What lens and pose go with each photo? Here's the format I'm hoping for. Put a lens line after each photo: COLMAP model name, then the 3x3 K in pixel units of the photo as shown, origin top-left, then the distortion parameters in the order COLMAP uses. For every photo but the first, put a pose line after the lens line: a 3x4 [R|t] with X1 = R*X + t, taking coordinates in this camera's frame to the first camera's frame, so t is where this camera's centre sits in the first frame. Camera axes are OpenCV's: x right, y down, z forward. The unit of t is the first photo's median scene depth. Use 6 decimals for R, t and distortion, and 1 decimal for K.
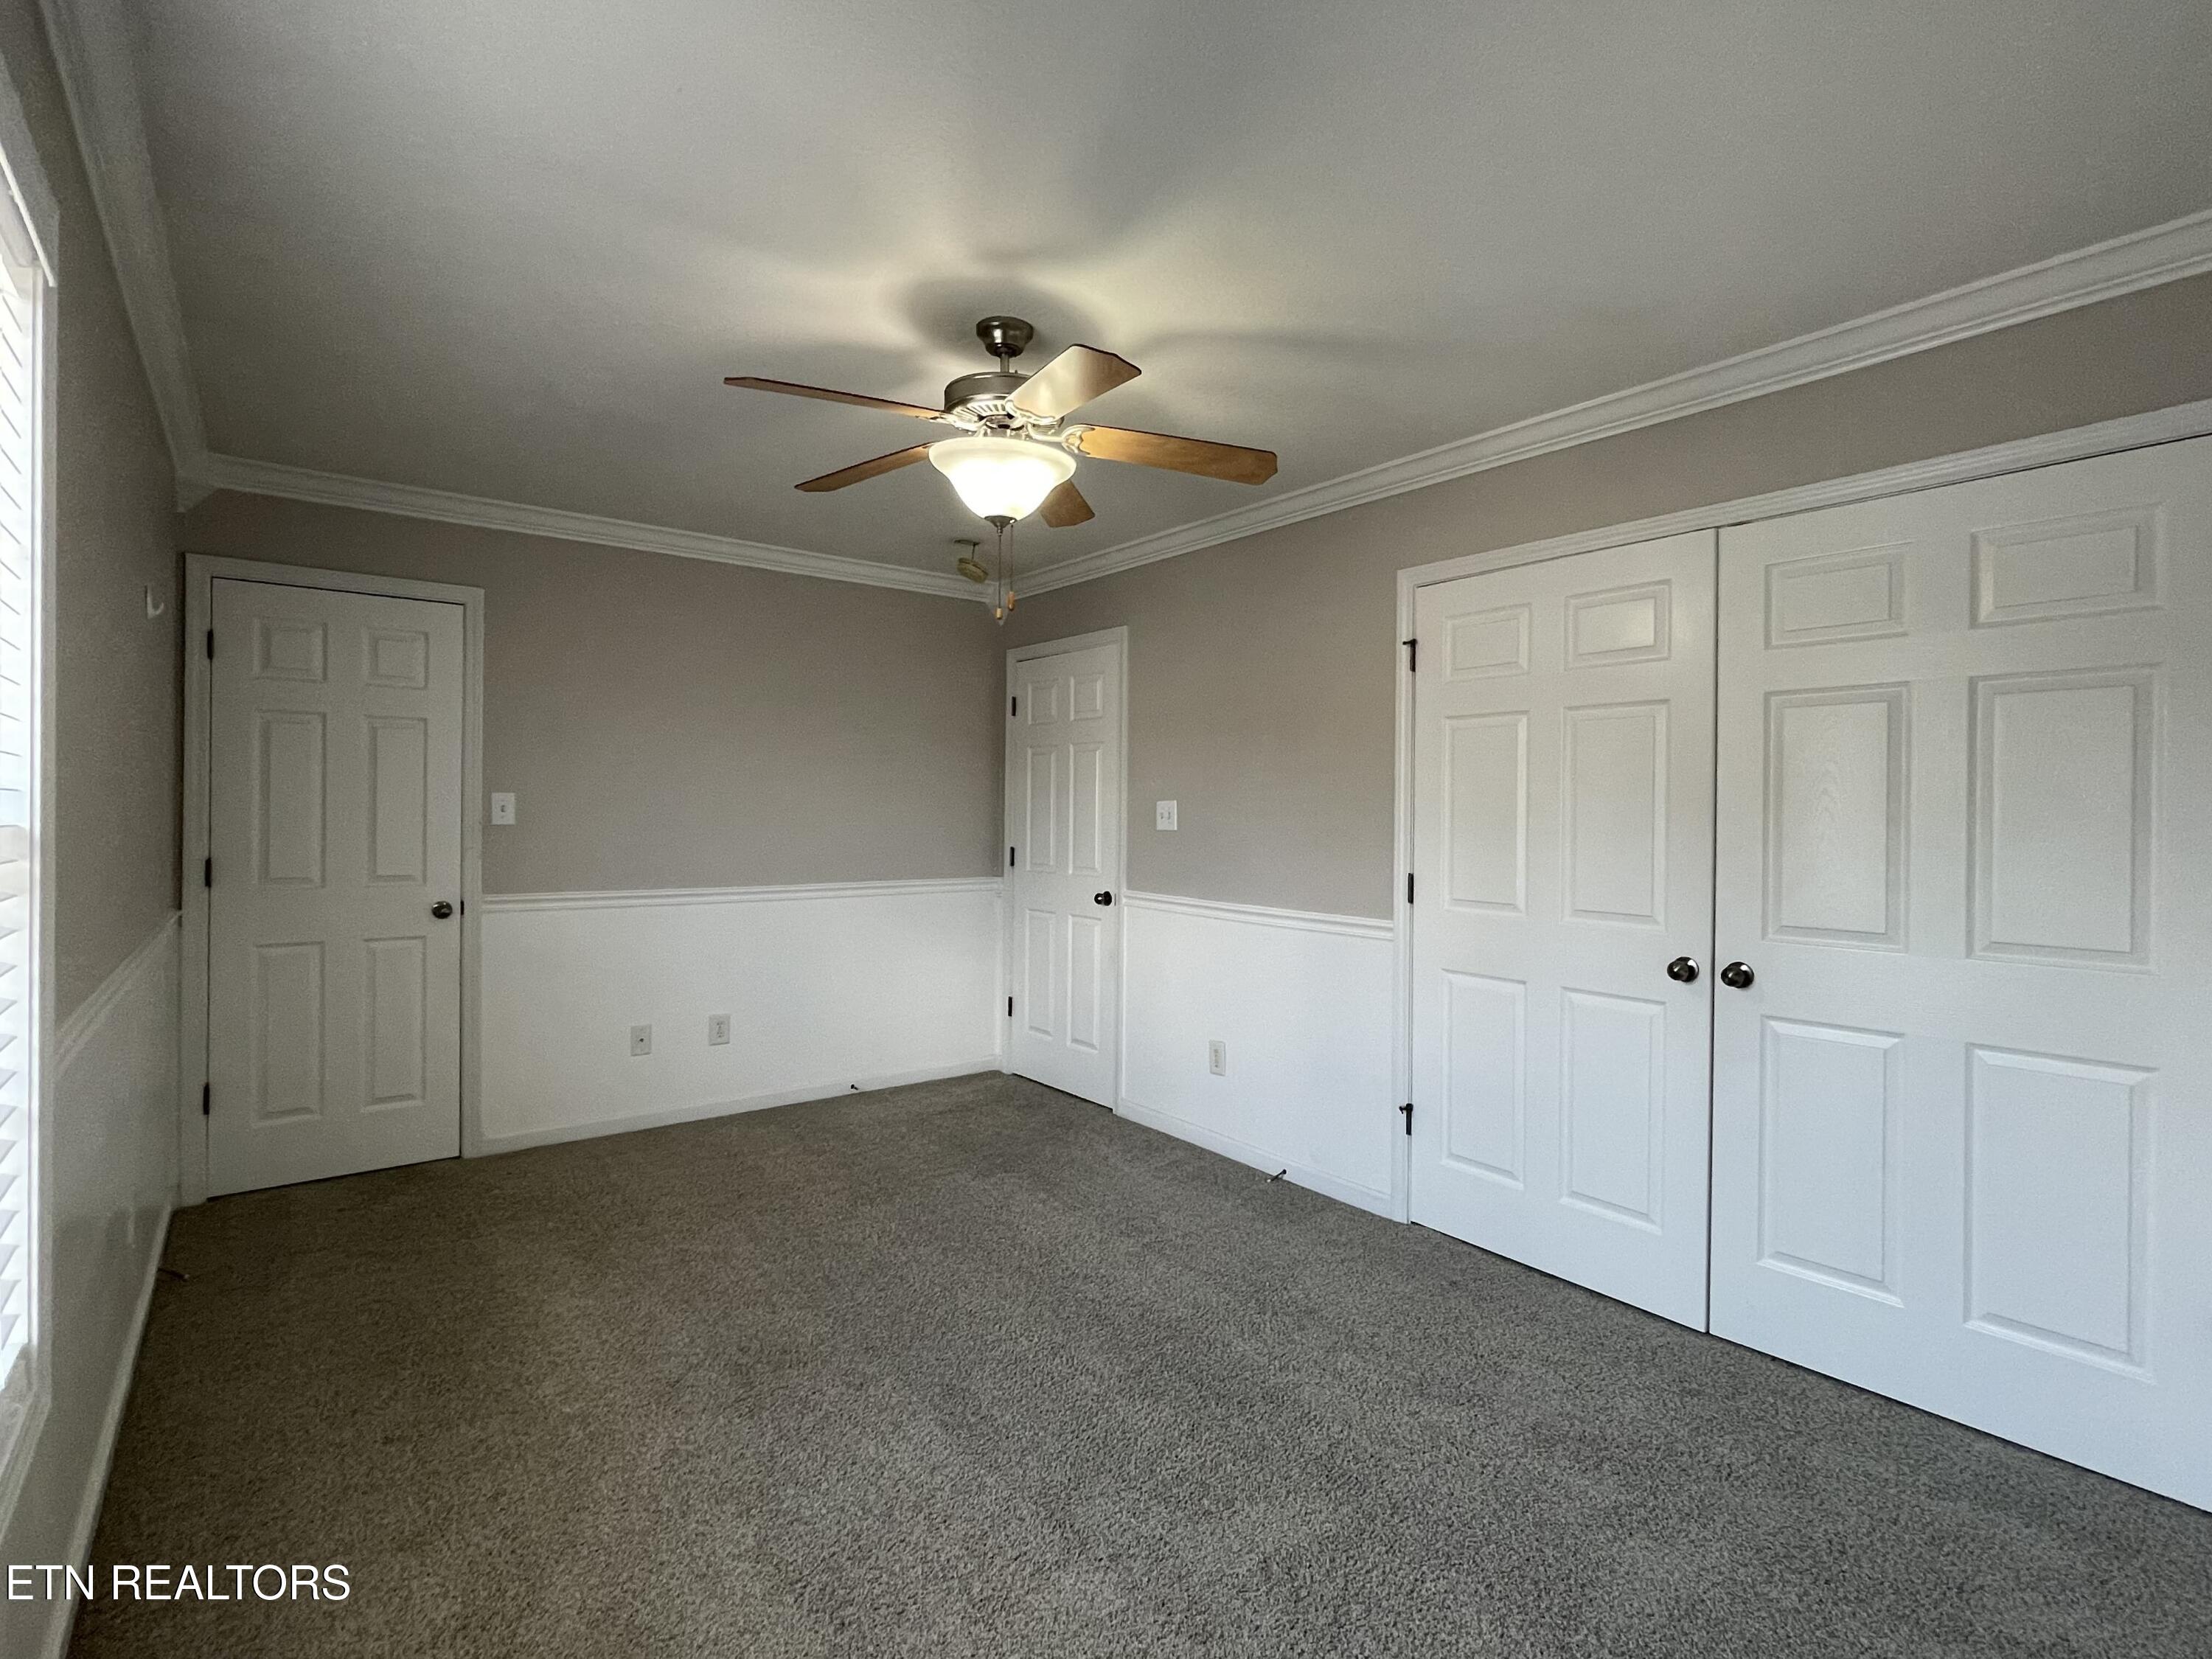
lens RADIAL K [[1074.6, 0, 1107.1], [0, 1074.6, 821.6], [0, 0, 1]] dist [0.000653, 0.000568]
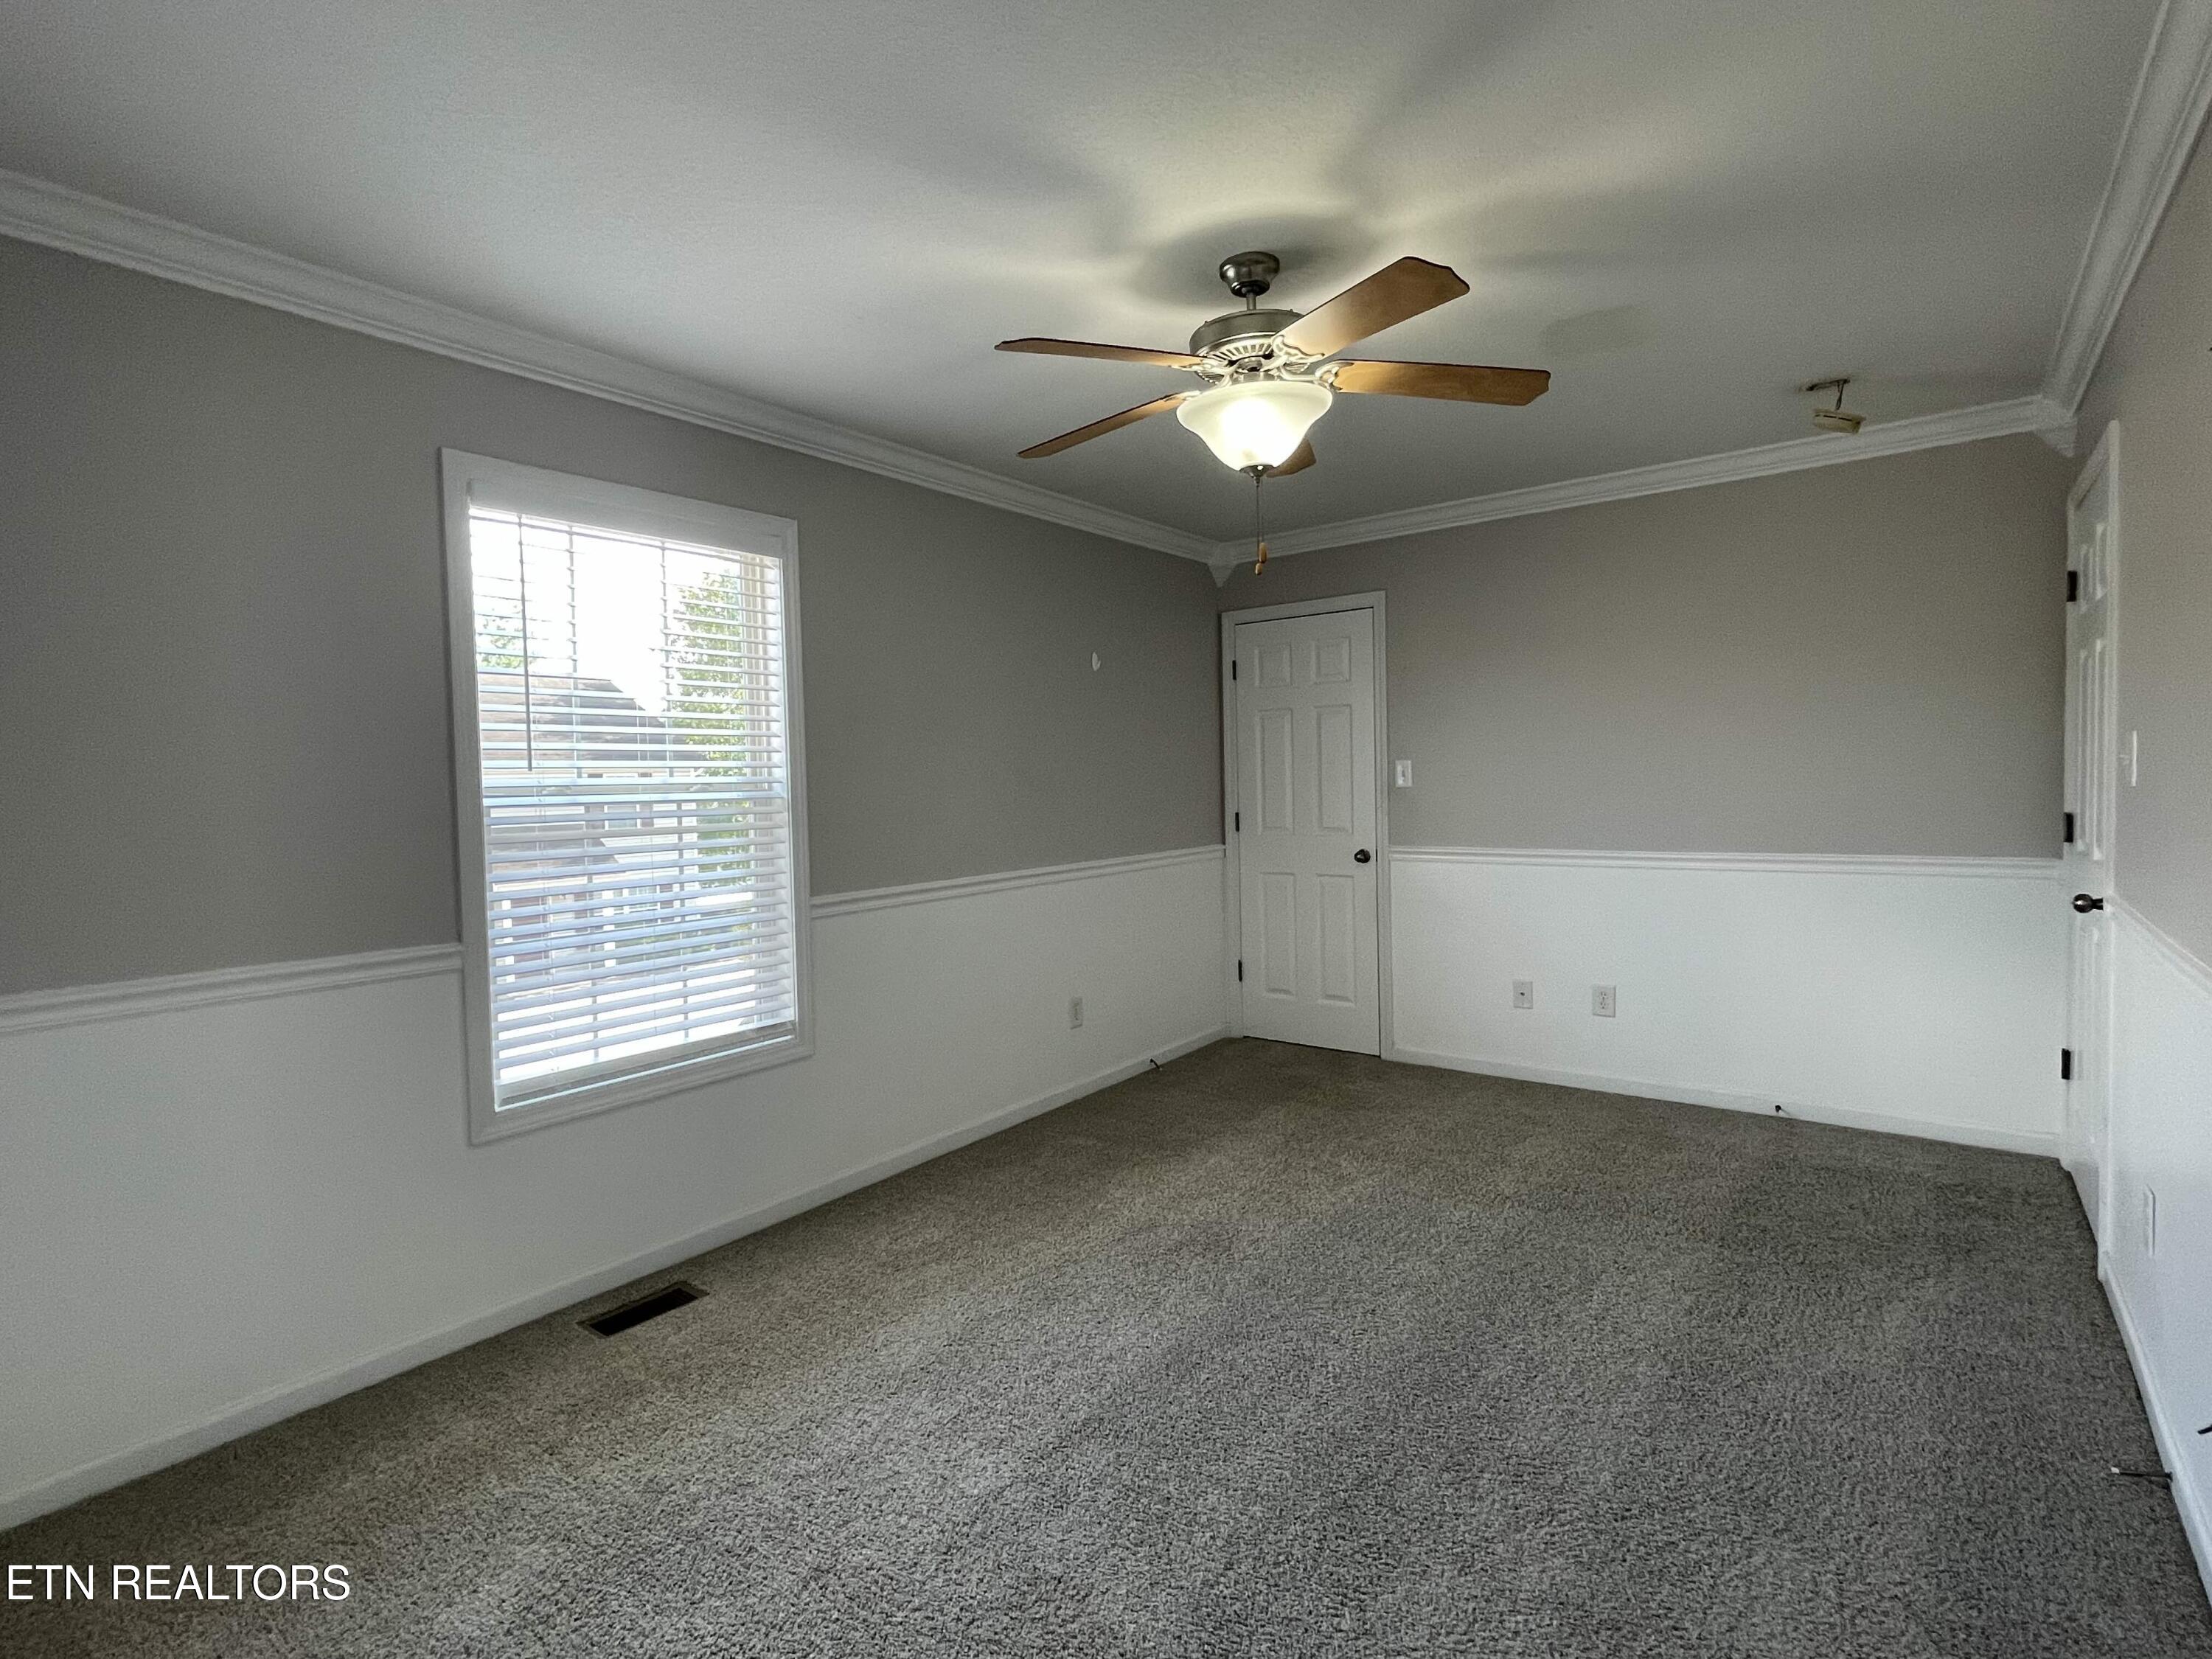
lens RADIAL K [[1063.4, 0, 1106.0], [0, 1063.4, 829.5], [0, 0, 1]] dist [0.025884, 0.000079]
pose [[0.258142, 0.031275, -0.965601, 0.528425], [0.018709, 0.999127, 0.037362, -0.000861], [0.965926, -0.027710, 0.257331, 0.412931]]
